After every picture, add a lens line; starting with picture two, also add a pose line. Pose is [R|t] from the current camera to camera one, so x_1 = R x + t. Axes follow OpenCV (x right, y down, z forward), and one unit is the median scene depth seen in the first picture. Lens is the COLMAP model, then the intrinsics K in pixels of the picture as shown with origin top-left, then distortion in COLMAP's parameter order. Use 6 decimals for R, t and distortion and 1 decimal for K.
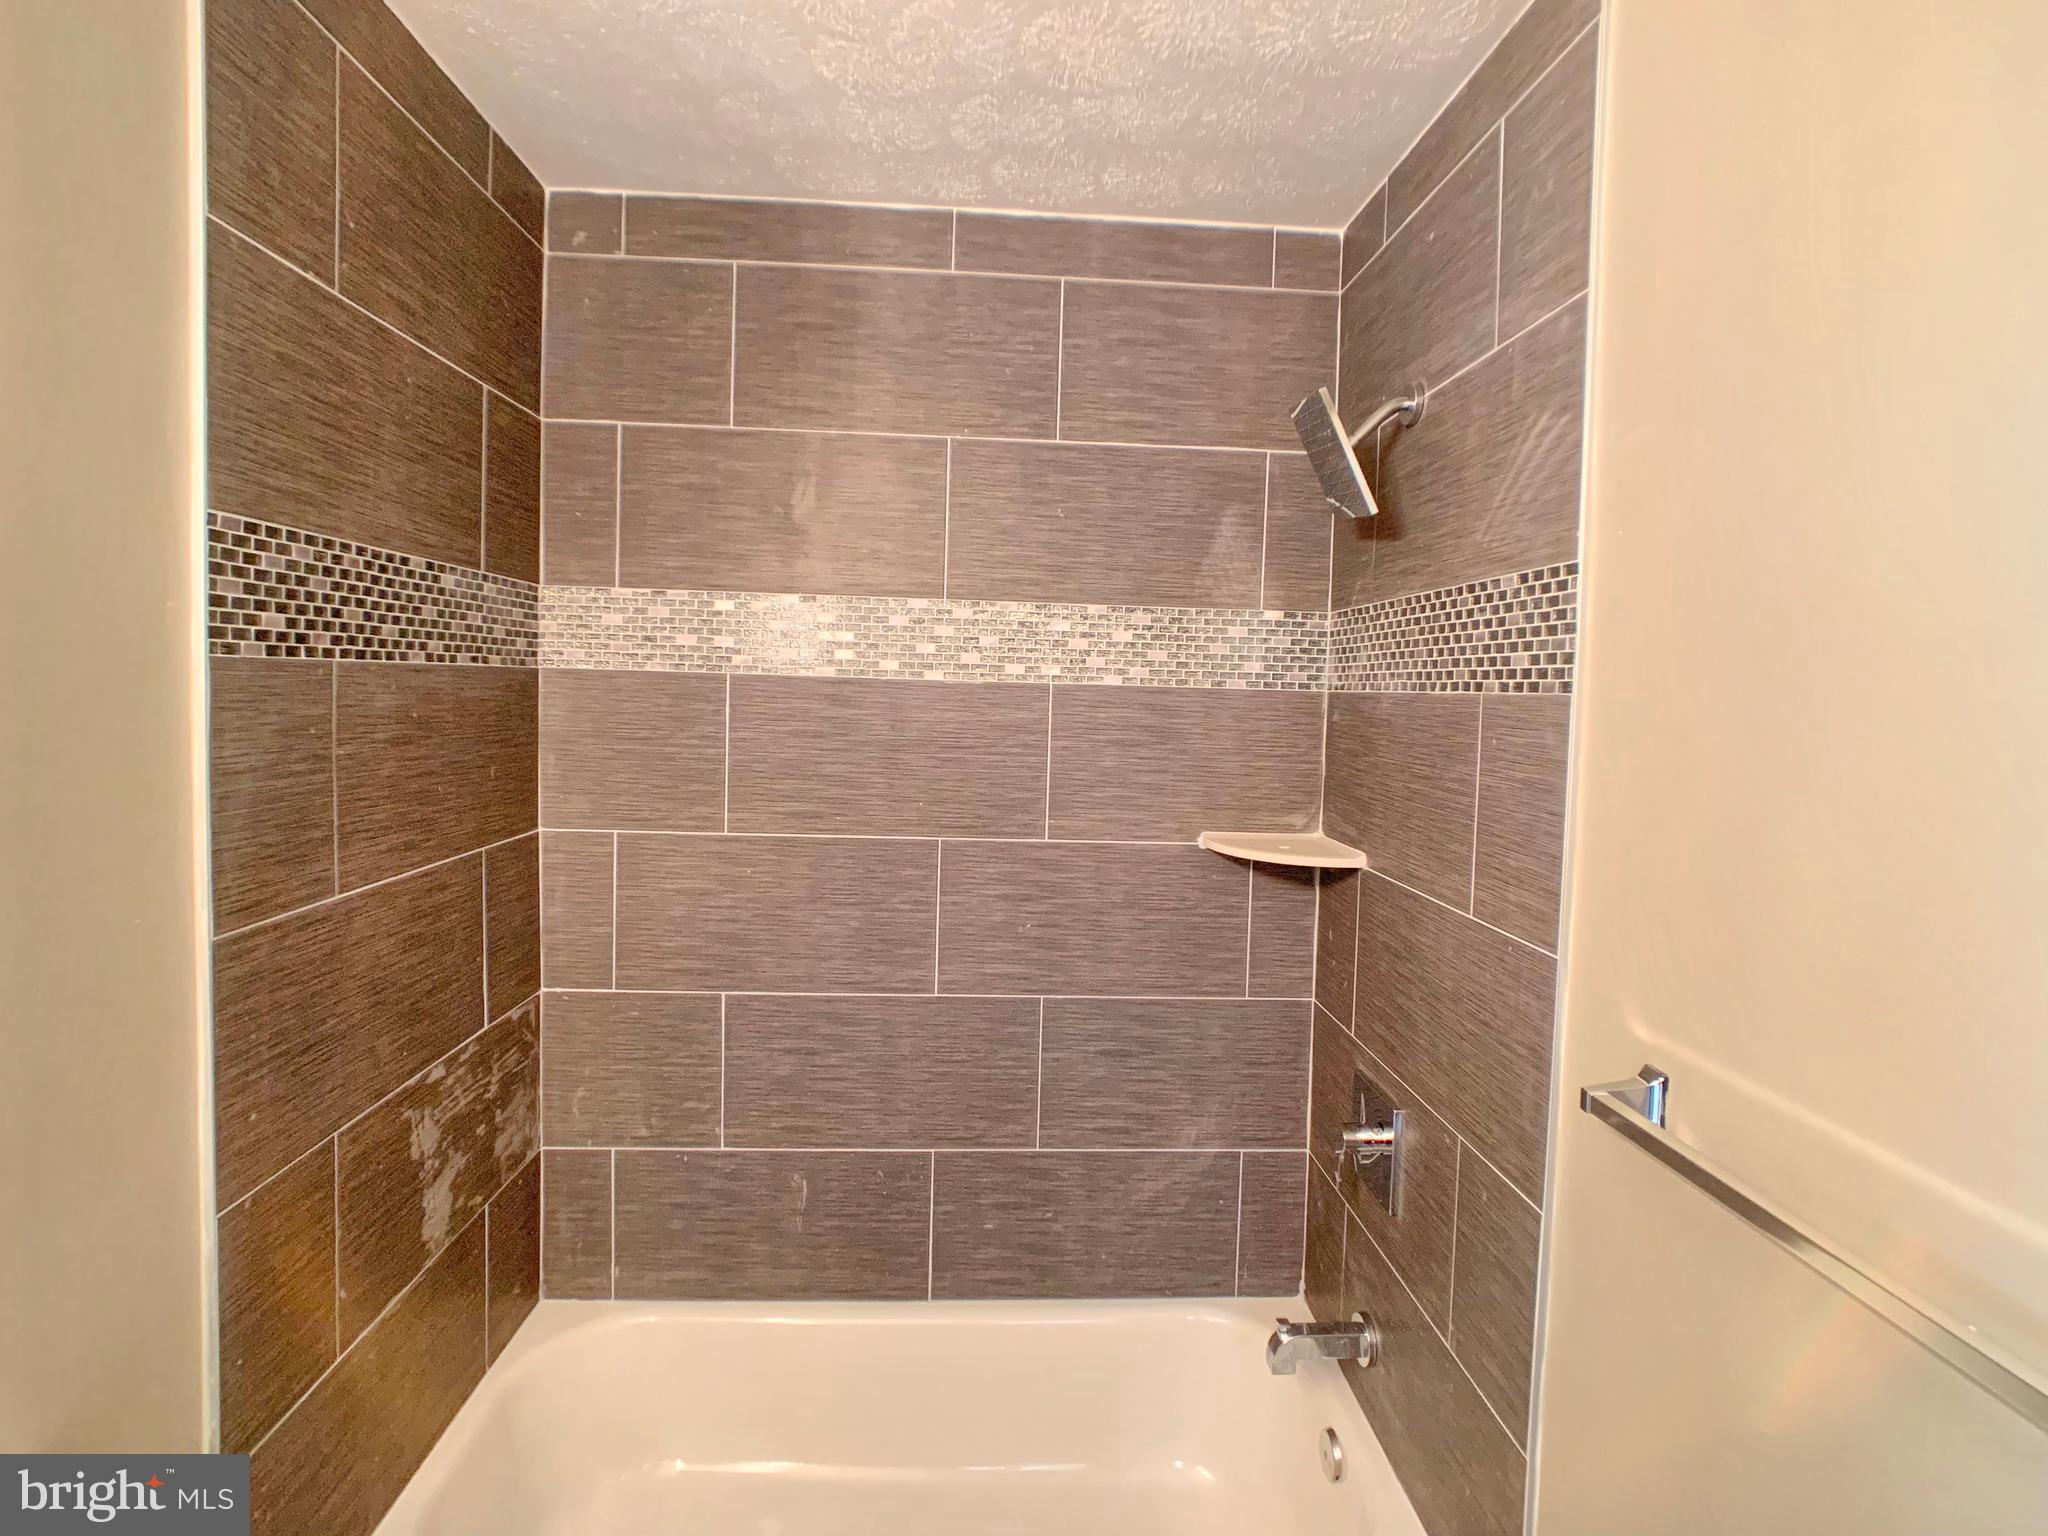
lens RADIAL K [[1008.1, 0, 1009.5], [0, 1008.1, 728.1], [0, 0, 1]] dist [-0.019713, 0.005974]
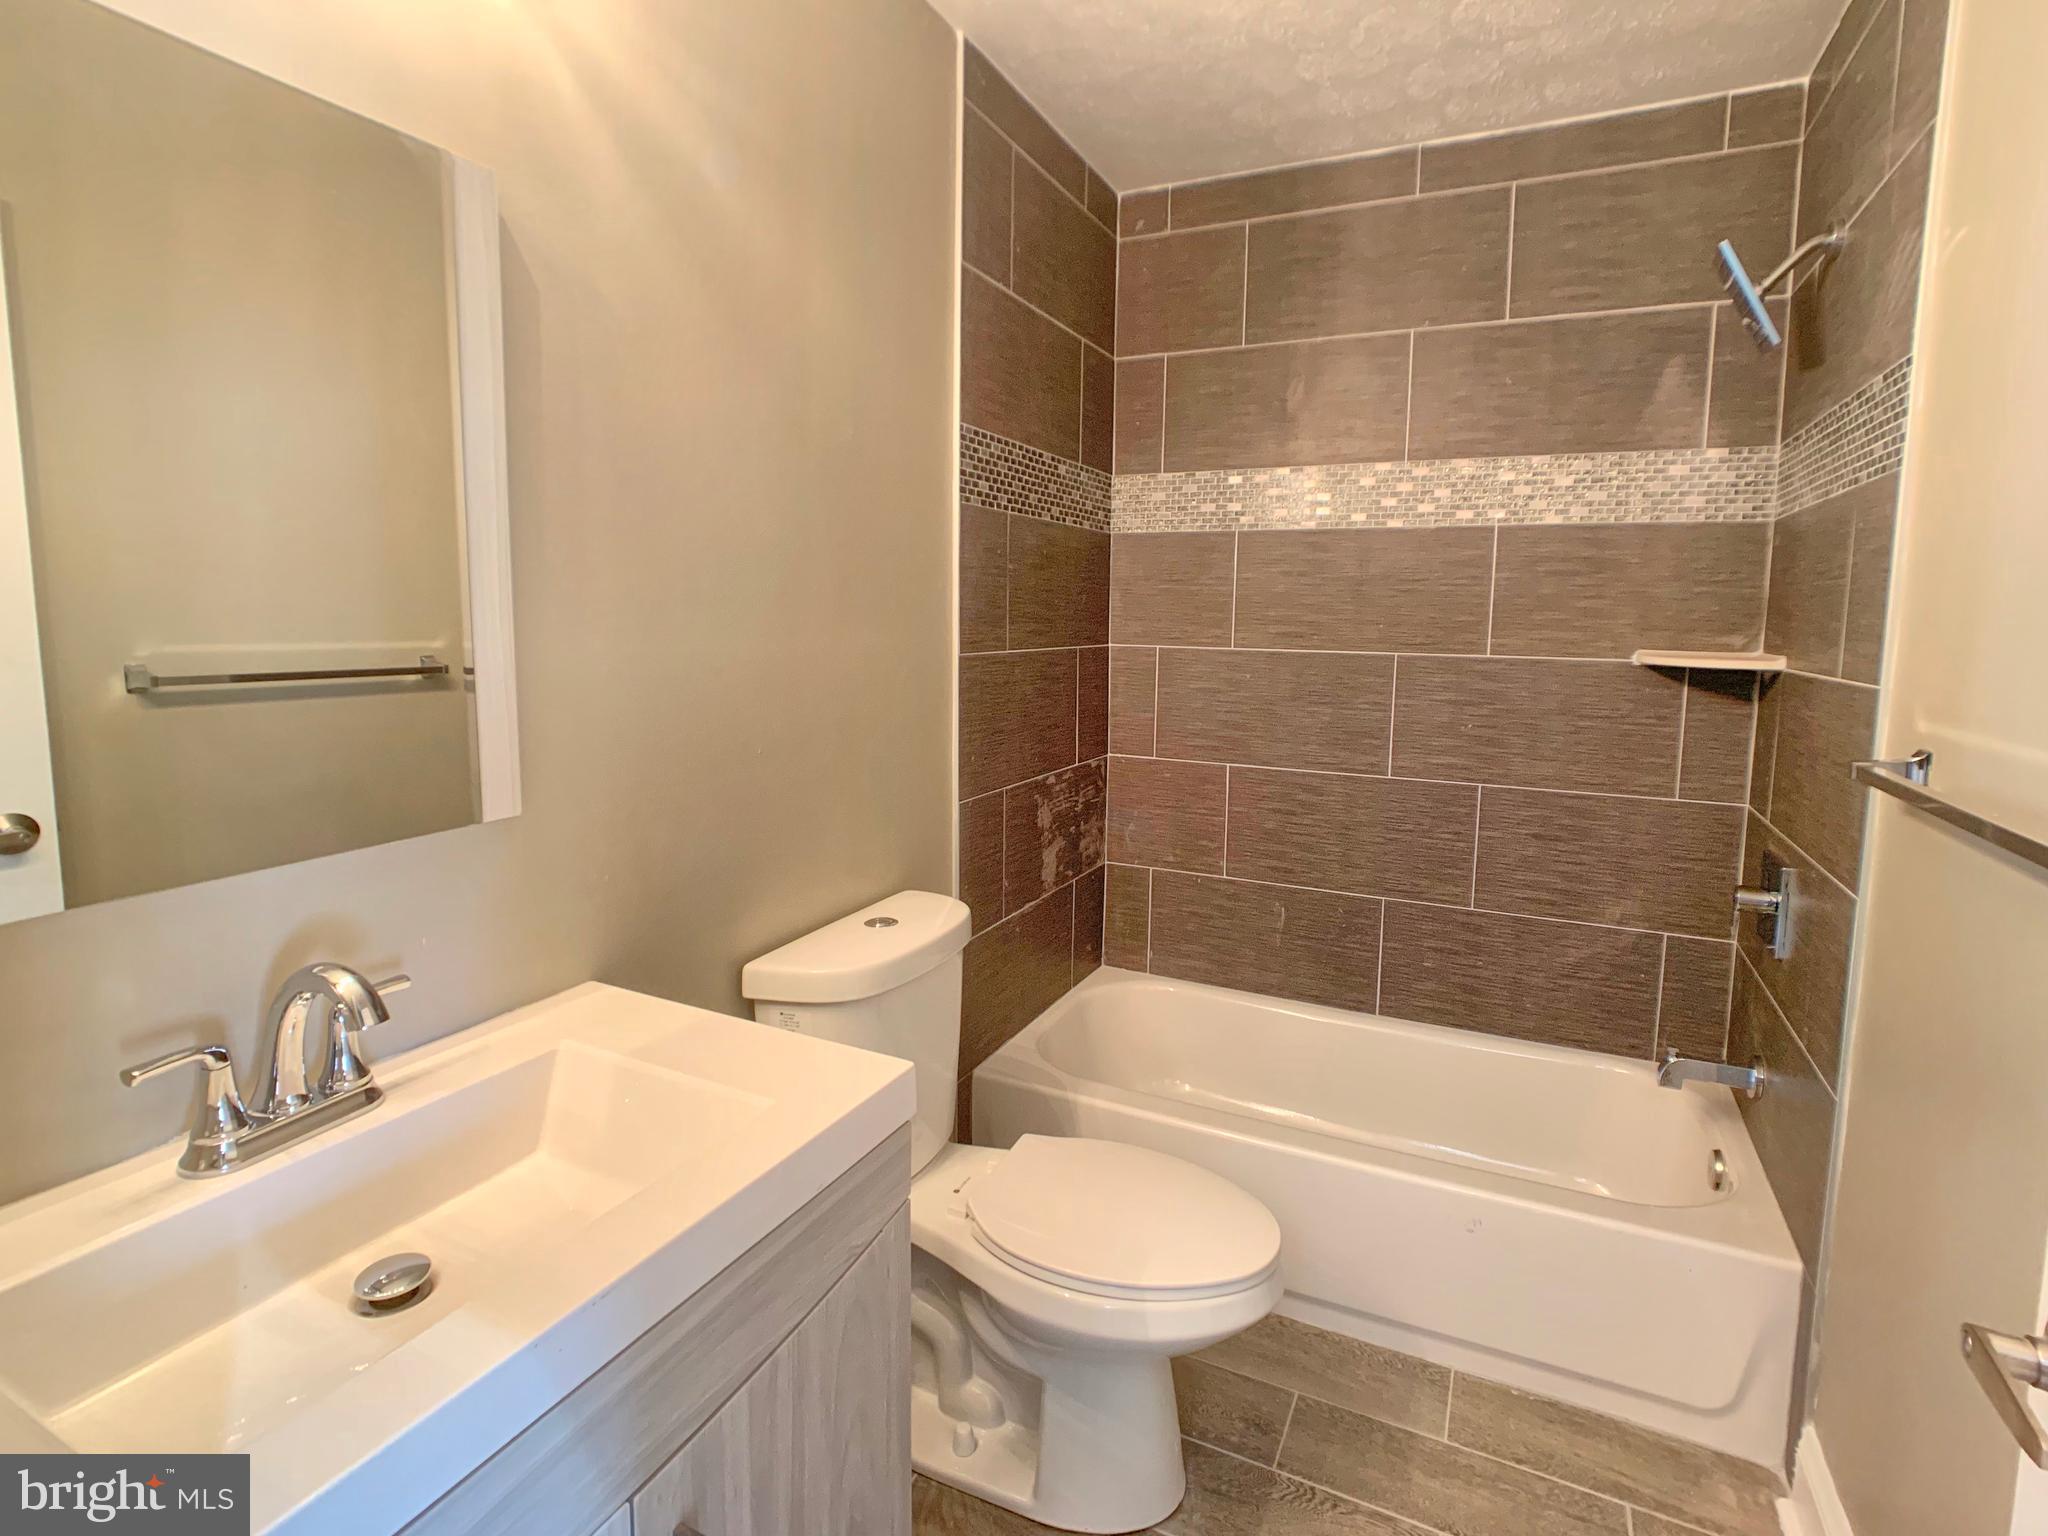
lens RADIAL K [[1008.1, 0, 1023.6], [0, 1008.1, 746.3], [0, 0, 1]] dist [-0.019713, 0.005974]
pose [[0.878387, 0.045092, -0.475819, 0.133971], [-0.008830, 0.996901, 0.078173, 0.137189], [0.477869, -0.064465, 0.876062, -0.370979]]
